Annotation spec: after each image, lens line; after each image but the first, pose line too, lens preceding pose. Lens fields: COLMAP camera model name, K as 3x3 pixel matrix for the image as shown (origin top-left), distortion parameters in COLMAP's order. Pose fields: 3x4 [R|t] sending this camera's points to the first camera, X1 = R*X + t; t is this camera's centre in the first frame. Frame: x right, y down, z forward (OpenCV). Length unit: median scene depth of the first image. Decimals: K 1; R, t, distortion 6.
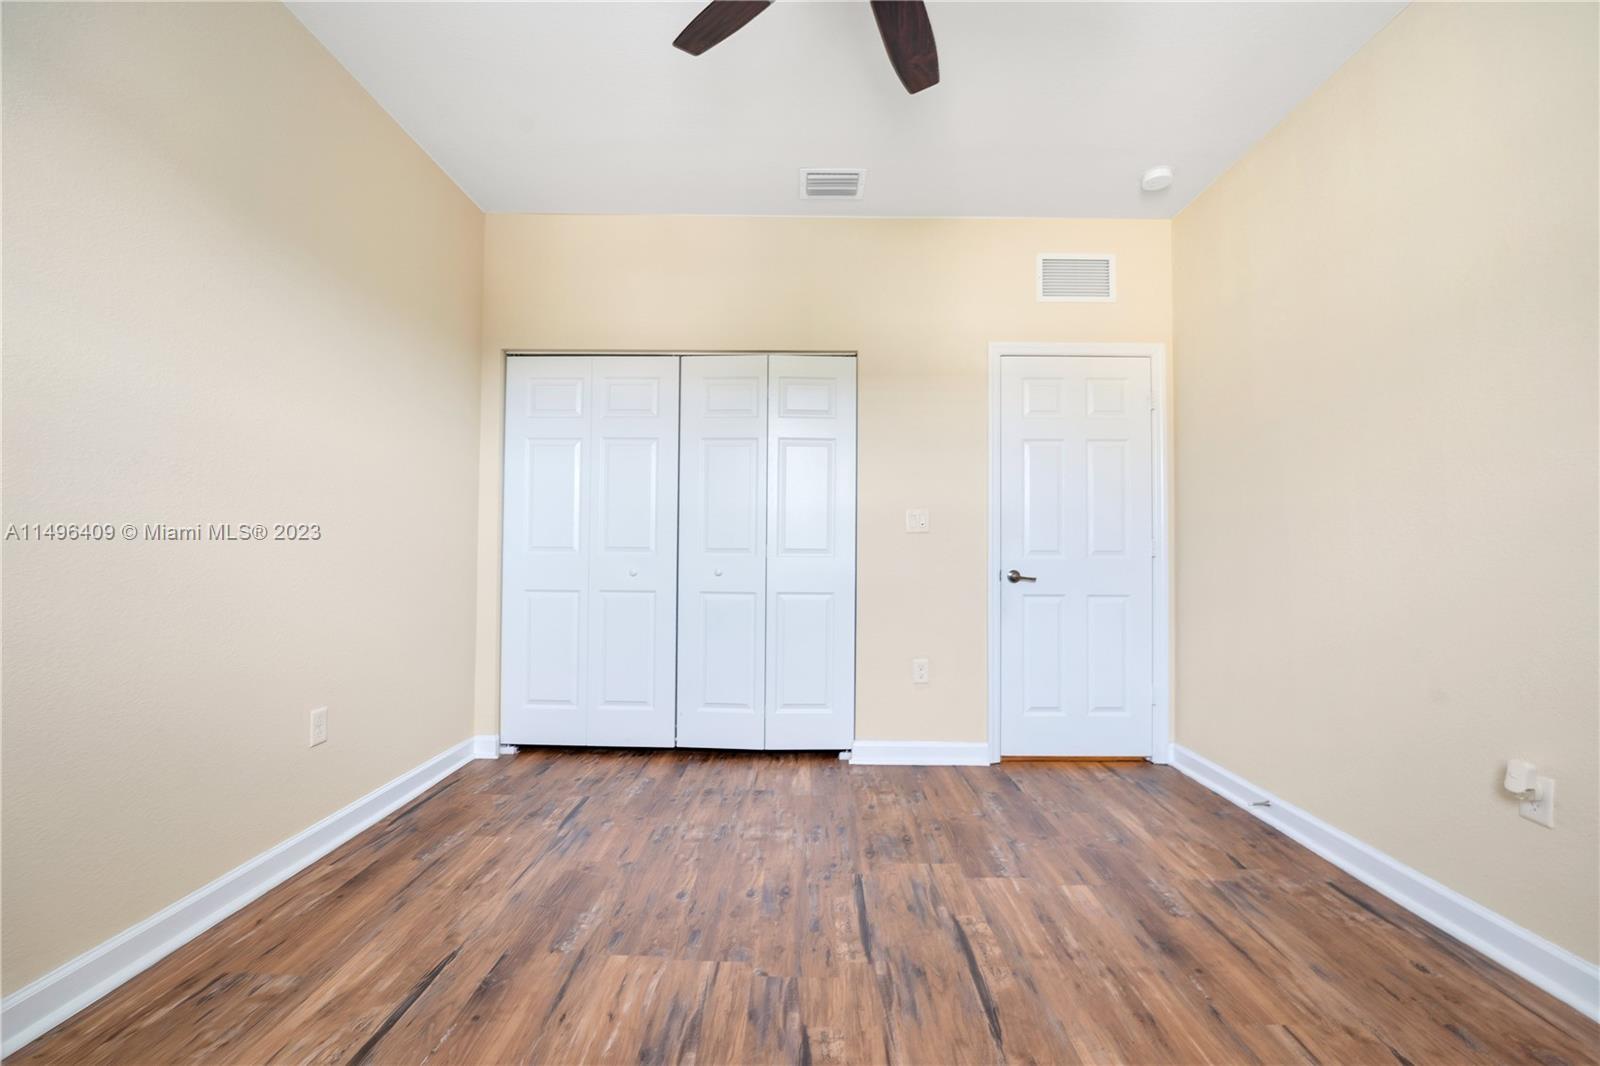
lens RADIAL K [[658.2, 0, 793.9], [0, 658.2, 535.3], [0, 0, 1]] dist [-0.028003, 0.005417]
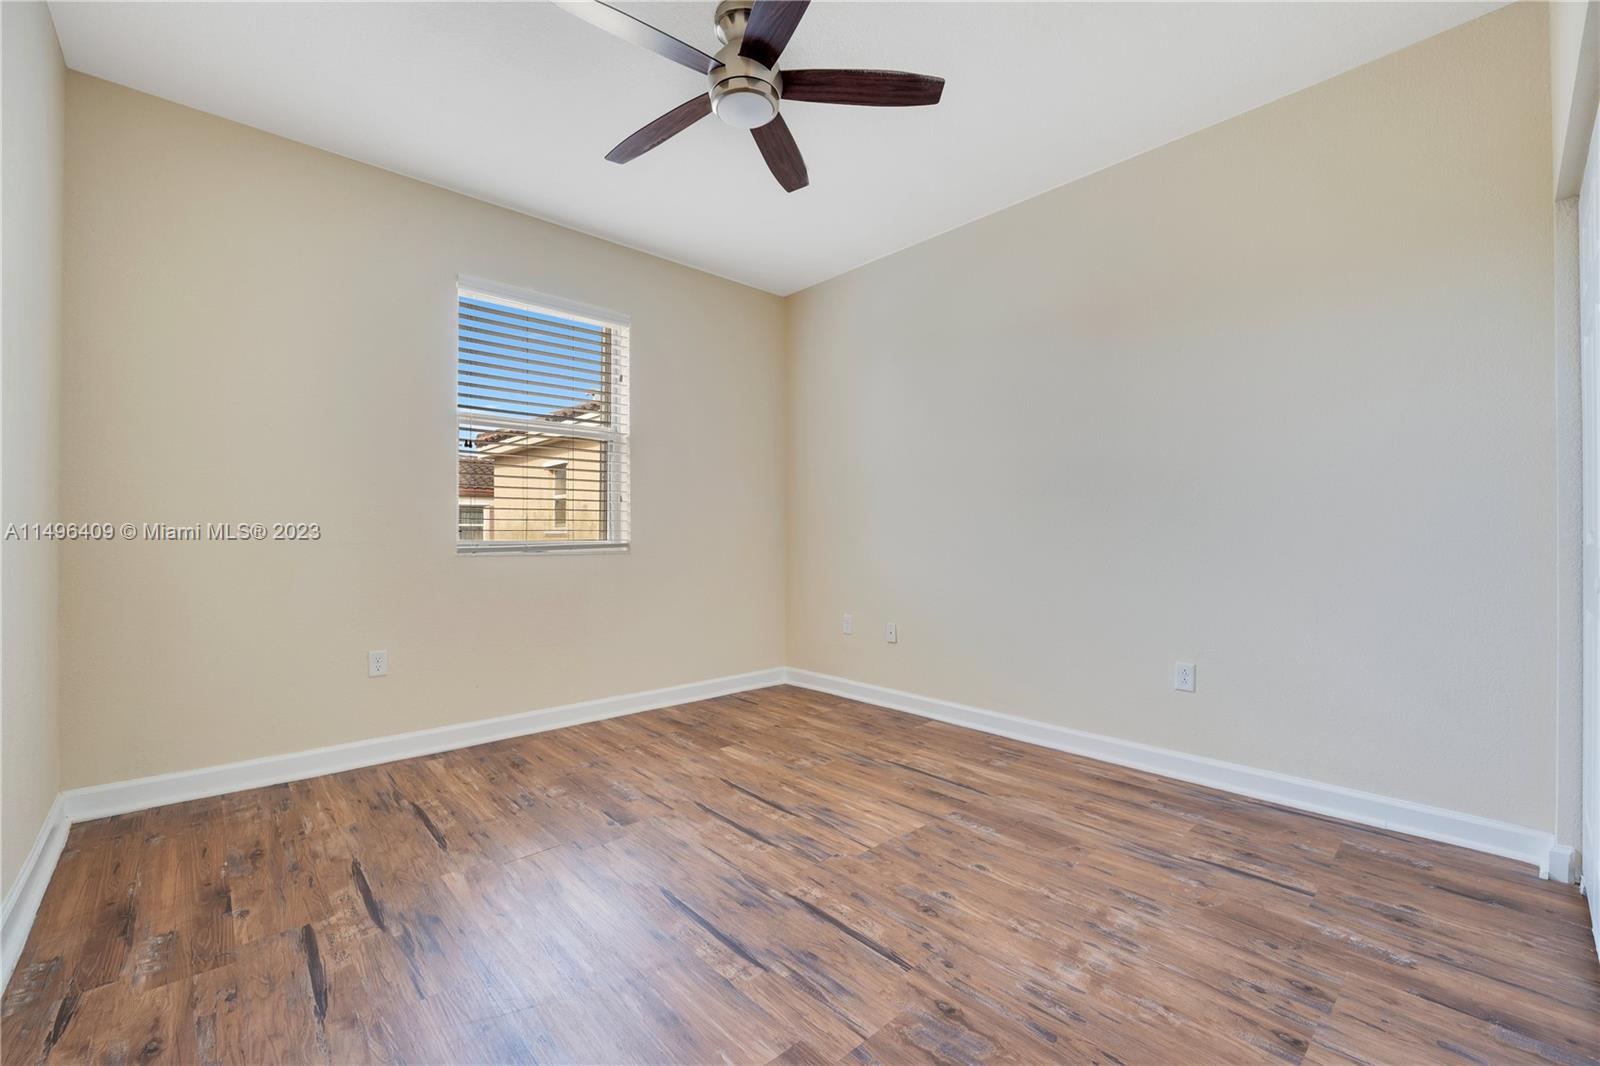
lens RADIAL K [[658.2, 0, 793.9], [0, 658.2, 535.3], [0, 0, 1]] dist [-0.028003, 0.005417]
pose [[-0.726833, -0.005446, -0.686793, 0.738653], [0.008317, 0.999825, -0.016730, 0.041109], [0.686764, -0.017872, -0.726661, 1.526753]]
